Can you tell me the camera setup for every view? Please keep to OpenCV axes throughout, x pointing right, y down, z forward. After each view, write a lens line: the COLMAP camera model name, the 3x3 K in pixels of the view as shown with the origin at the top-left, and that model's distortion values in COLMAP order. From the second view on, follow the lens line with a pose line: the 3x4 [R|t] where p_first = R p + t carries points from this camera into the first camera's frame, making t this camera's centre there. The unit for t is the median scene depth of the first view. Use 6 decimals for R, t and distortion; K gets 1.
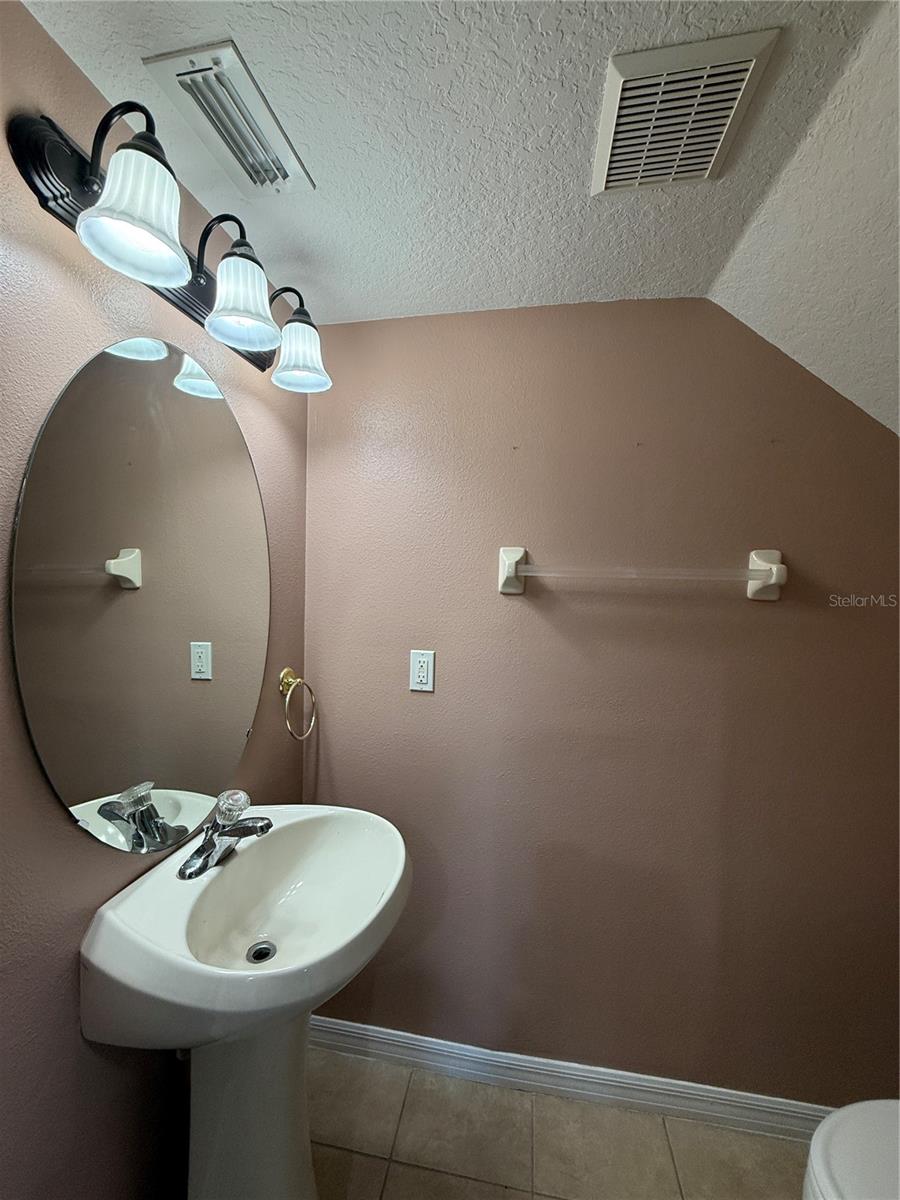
lens RADIAL K [[481.2, 0, 450.6], [0, 481.2, 597.9], [0, 0, 1]] dist [0.001126, 0.000704]
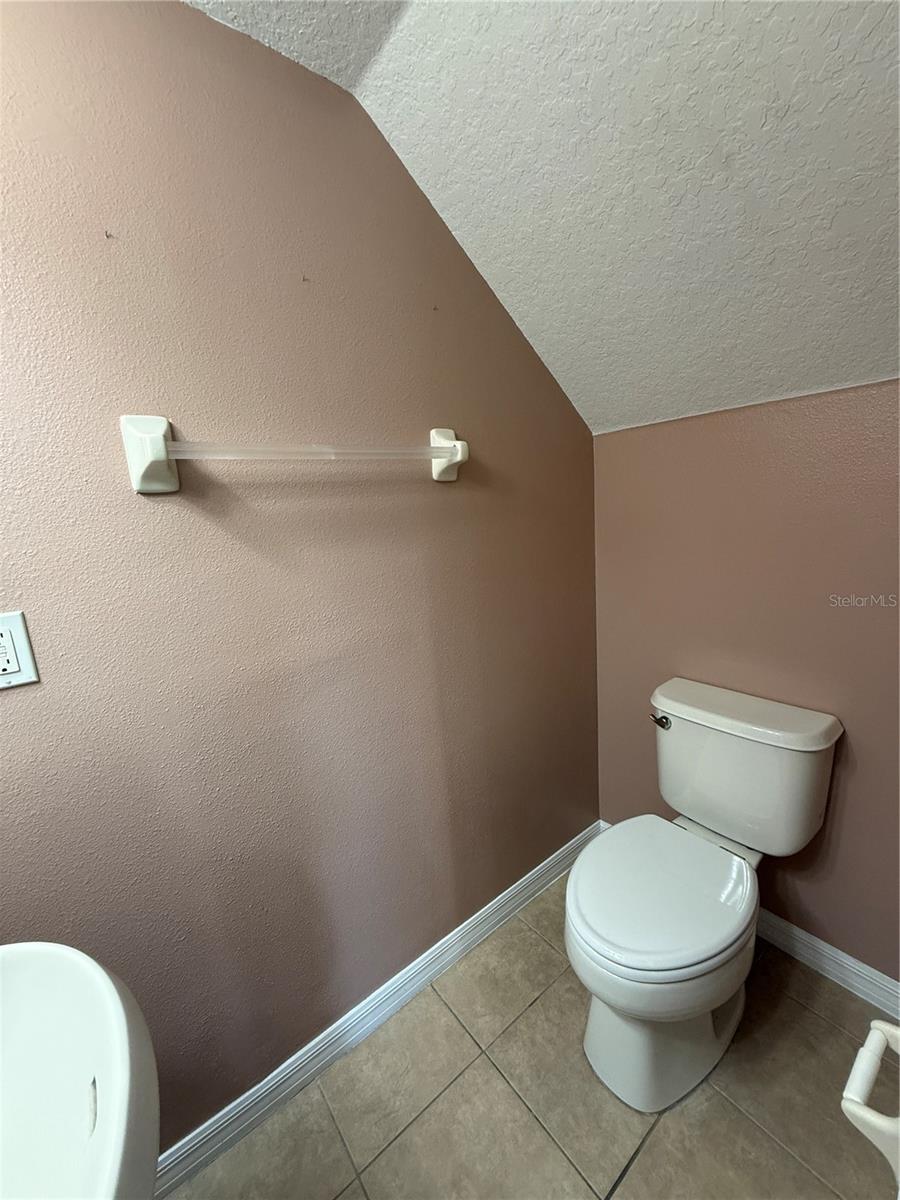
lens RADIAL K [[481.2, 0, 450.6], [0, 481.2, 597.9], [0, 0, 1]] dist [0.001126, 0.000704]
pose [[0.670369, -0.215494, 0.710047, -0.103641], [0.109028, 0.975121, 0.193006, 0.048970], [-0.733974, -0.051971, 0.677186, 0.302675]]
